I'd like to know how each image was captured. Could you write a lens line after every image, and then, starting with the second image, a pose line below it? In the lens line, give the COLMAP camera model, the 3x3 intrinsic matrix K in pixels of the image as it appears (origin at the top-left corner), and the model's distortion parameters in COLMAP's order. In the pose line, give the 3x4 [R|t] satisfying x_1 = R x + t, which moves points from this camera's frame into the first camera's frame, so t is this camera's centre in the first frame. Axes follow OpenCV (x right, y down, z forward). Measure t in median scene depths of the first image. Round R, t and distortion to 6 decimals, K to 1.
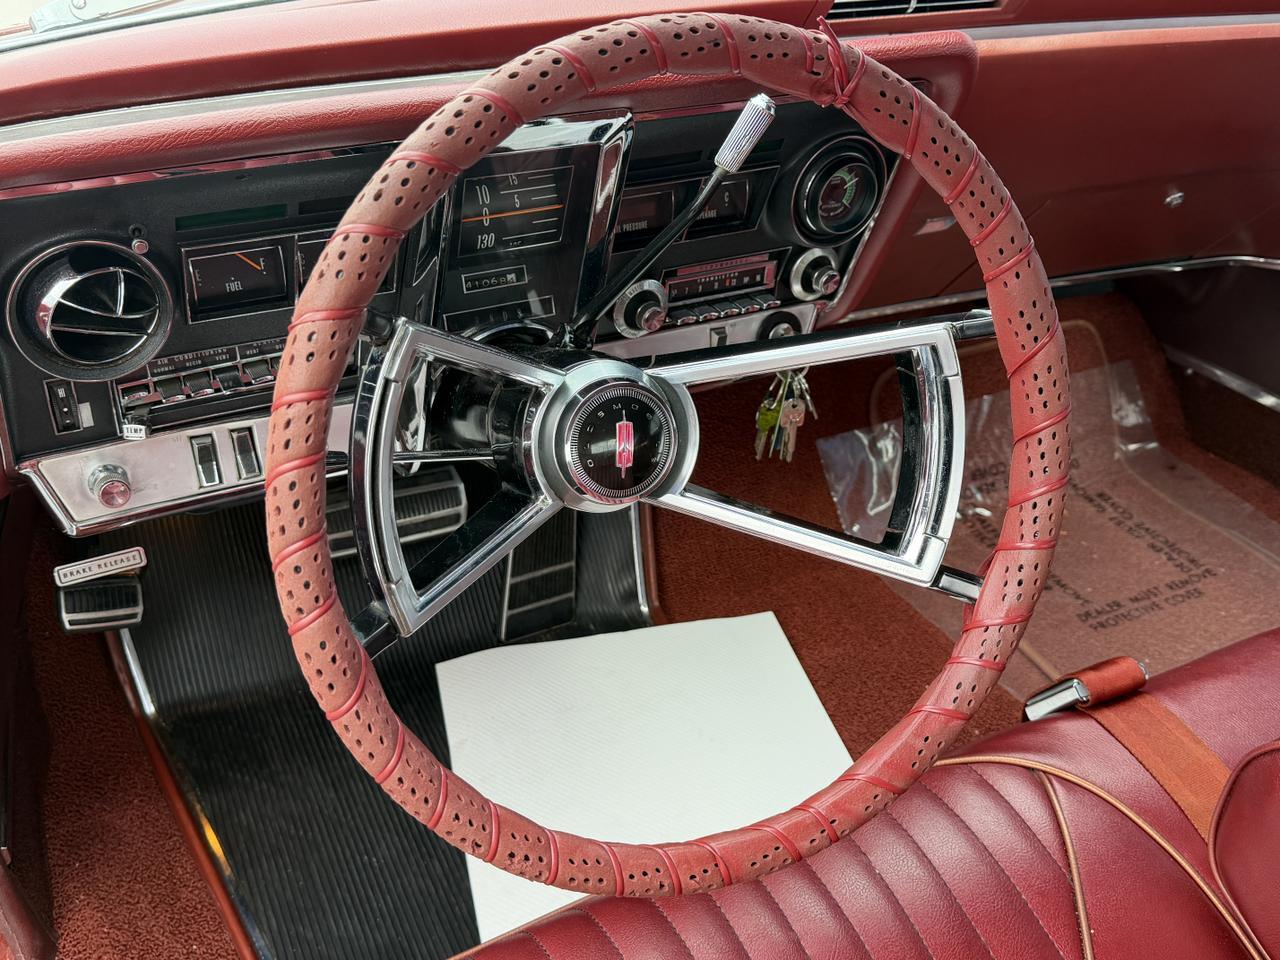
lens RADIAL K [[905.4, 0, 640.3], [0, 905.4, 485.4], [0, 0, 1]] dist [-0.000211, -0.000878]
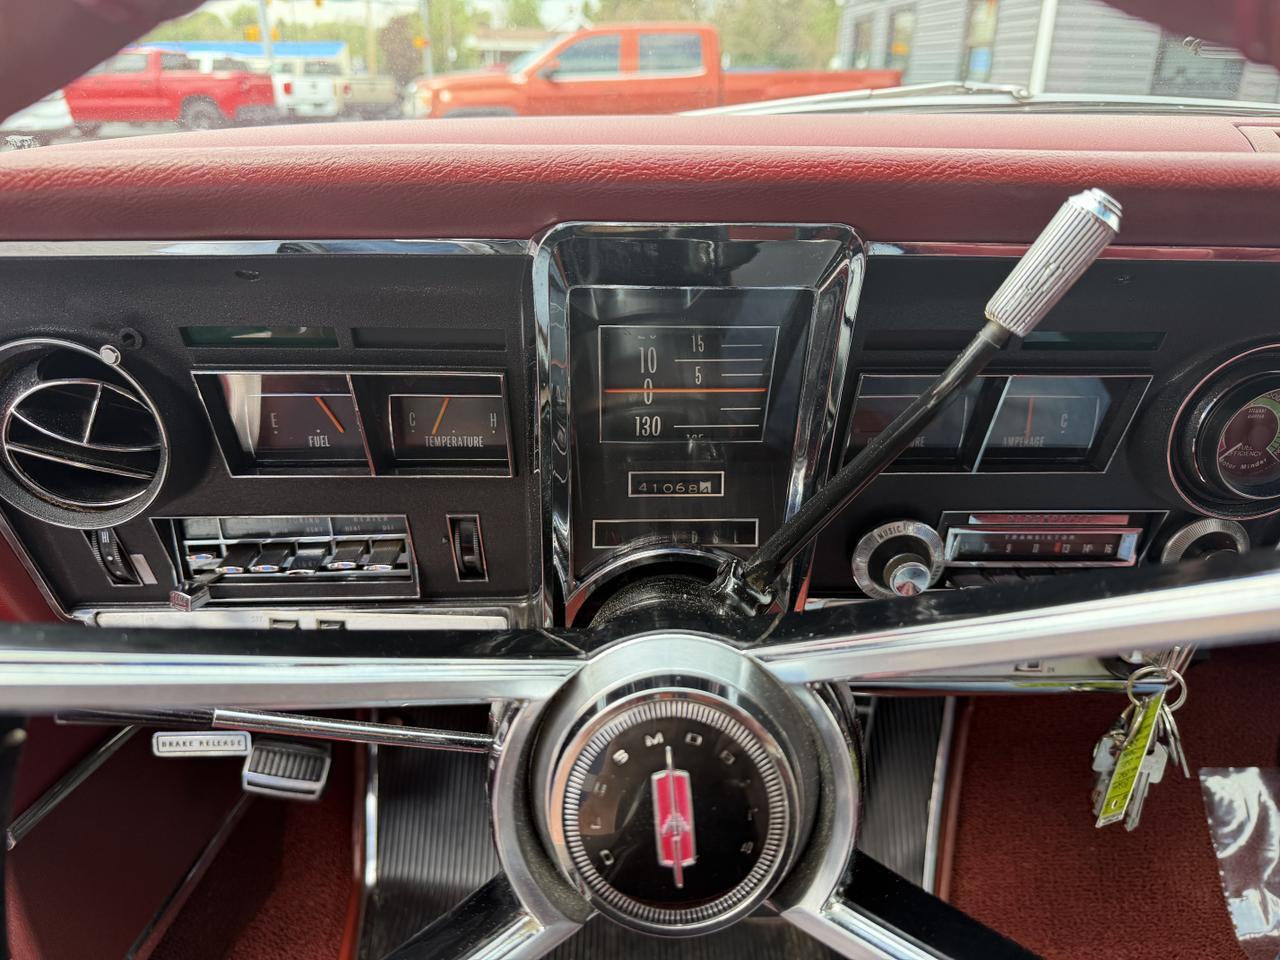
lens RADIAL K [[905.4, 0, 640.3], [0, 905.4, 485.4], [0, 0, 1]] dist [-0.000211, -0.000878]
pose [[0.913537, 0.143115, -0.380747, 0.073543], [-0.231617, 0.952507, -0.197697, -0.071281], [0.334371, 0.268791, 0.903298, 0.311285]]
